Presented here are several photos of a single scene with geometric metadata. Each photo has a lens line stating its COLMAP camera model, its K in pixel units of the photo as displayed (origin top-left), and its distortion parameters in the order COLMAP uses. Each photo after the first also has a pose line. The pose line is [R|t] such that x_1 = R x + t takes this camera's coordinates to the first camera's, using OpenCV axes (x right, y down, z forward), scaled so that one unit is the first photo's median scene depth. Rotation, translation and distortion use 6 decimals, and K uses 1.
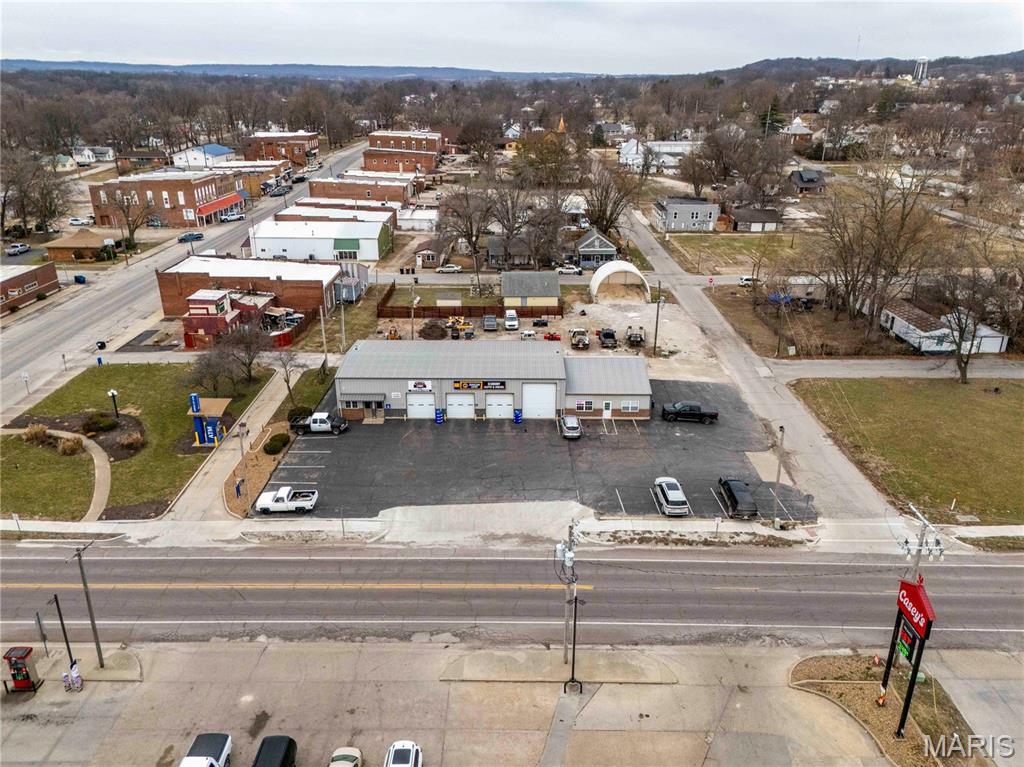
lens RADIAL K [[749.9, 0, 515.0], [0, 749.9, 381.6], [0, 0, 1]] dist [0.087601, -0.075679]
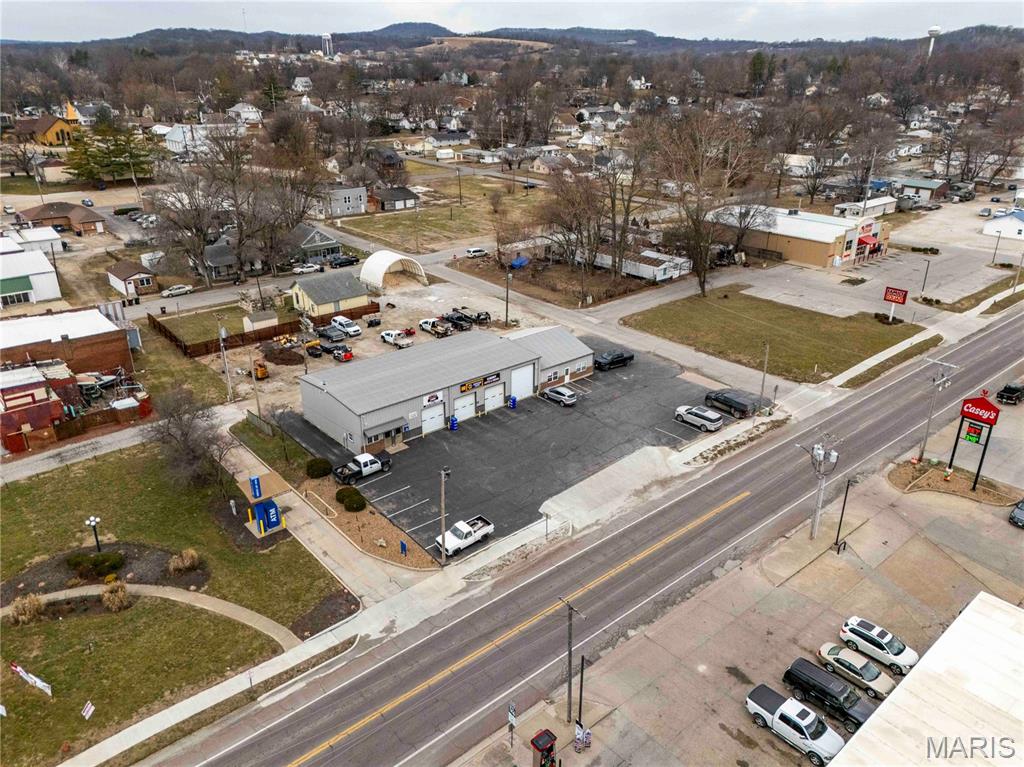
lens RADIAL K [[749.9, 0, 515.0], [0, 749.9, 381.6], [0, 0, 1]] dist [0.087601, -0.075679]
pose [[0.753929, -0.259162, 0.603677, -0.664012], [0.239527, 0.964085, 0.114743, -0.108514], [-0.611733, 0.058088, 0.788928, 0.157341]]
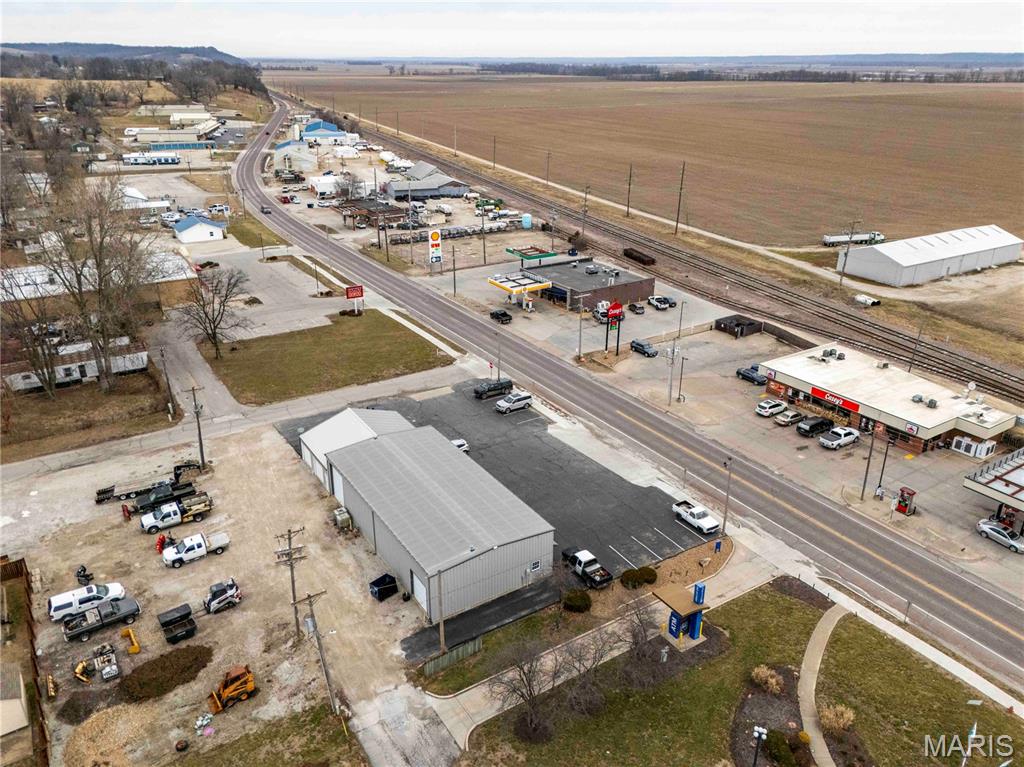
lens RADIAL K [[749.9, 0, 515.0], [0, 749.9, 381.6], [0, 0, 1]] dist [0.087601, -0.075679]
pose [[-0.543098, -0.332967, 0.770829, -0.841414], [0.303591, 0.778044, 0.549982, -0.634801], [-0.782865, 0.532711, -0.321469, 1.262691]]
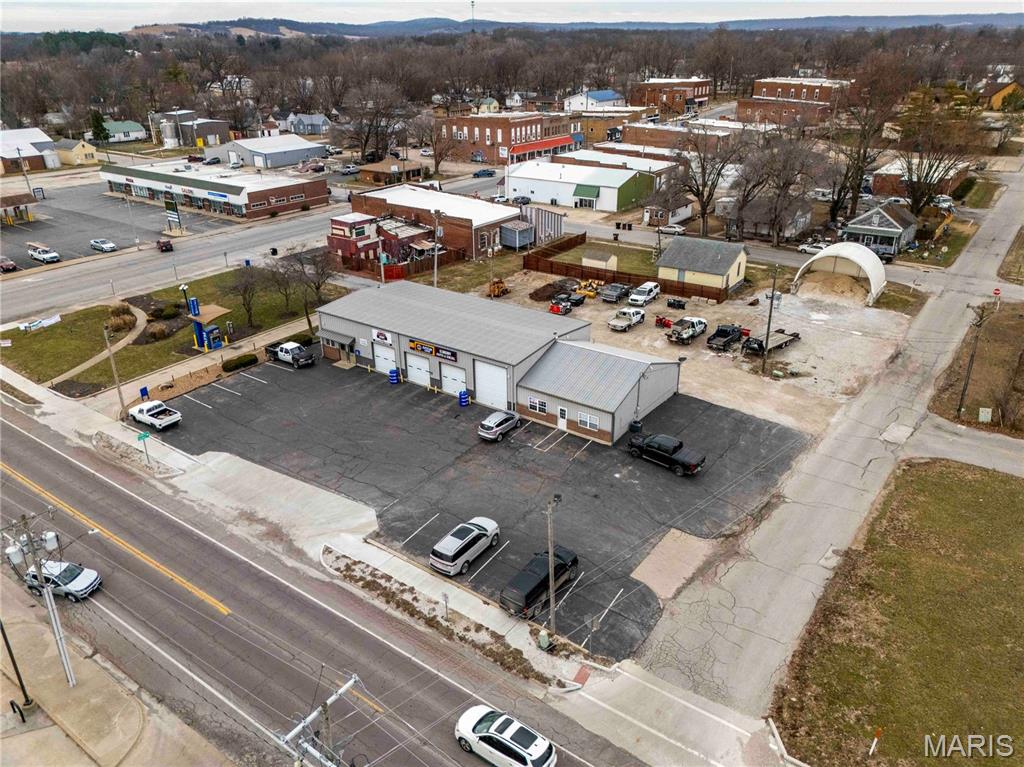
lens RADIAL K [[749.9, 0, 515.0], [0, 749.9, 381.6], [0, 0, 1]] dist [0.087601, -0.075679]
pose [[0.812817, 0.232149, -0.534262, 0.506225], [-0.205671, 0.972459, 0.109651, -0.075502], [0.545003, 0.020756, 0.838177, 0.359215]]
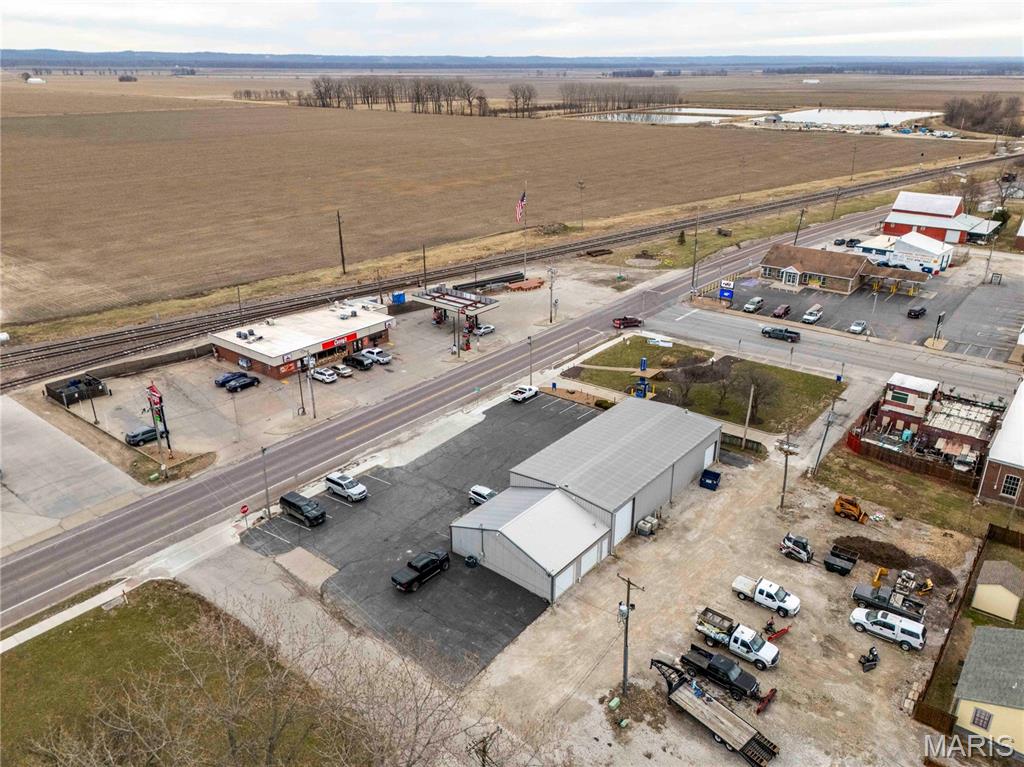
lens RADIAL K [[749.9, 0, 515.0], [0, 749.9, 381.6], [0, 0, 1]] dist [0.087601, -0.075679]
pose [[-0.624971, 0.299935, -0.720729, 0.764368], [-0.291330, 0.766934, 0.571786, -0.682746], [0.724250, 0.567320, -0.391931, 1.372505]]
